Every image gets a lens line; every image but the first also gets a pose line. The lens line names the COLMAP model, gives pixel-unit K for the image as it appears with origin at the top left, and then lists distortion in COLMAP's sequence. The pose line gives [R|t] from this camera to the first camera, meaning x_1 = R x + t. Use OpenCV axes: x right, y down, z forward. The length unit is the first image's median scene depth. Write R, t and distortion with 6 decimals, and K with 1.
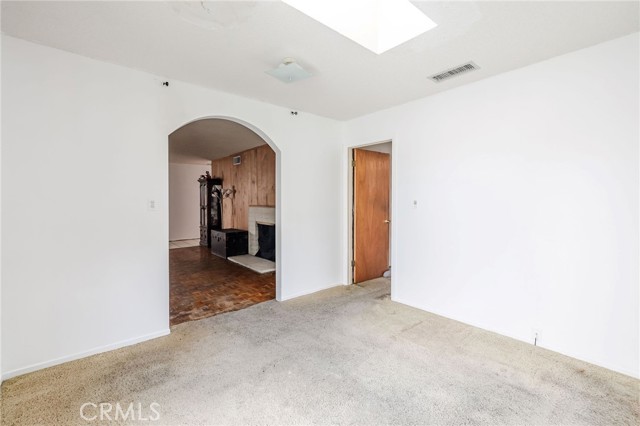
lens RADIAL K [[273.8, 0, 319.1], [0, 273.8, 207.7], [0, 0, 1]] dist [0.000653, 0.000051]
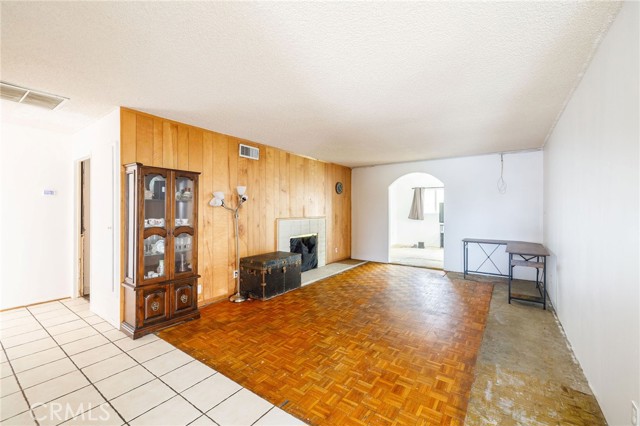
lens RADIAL K [[273.8, 0, 319.1], [0, 273.8, 207.7], [0, 0, 1]] dist [0.000653, 0.000051]
pose [[-0.238524, 0.002367, 0.971134, -1.061852], [0.018247, 0.999831, 0.002045, -0.040227], [-0.970965, 0.018208, -0.238527, 1.083278]]
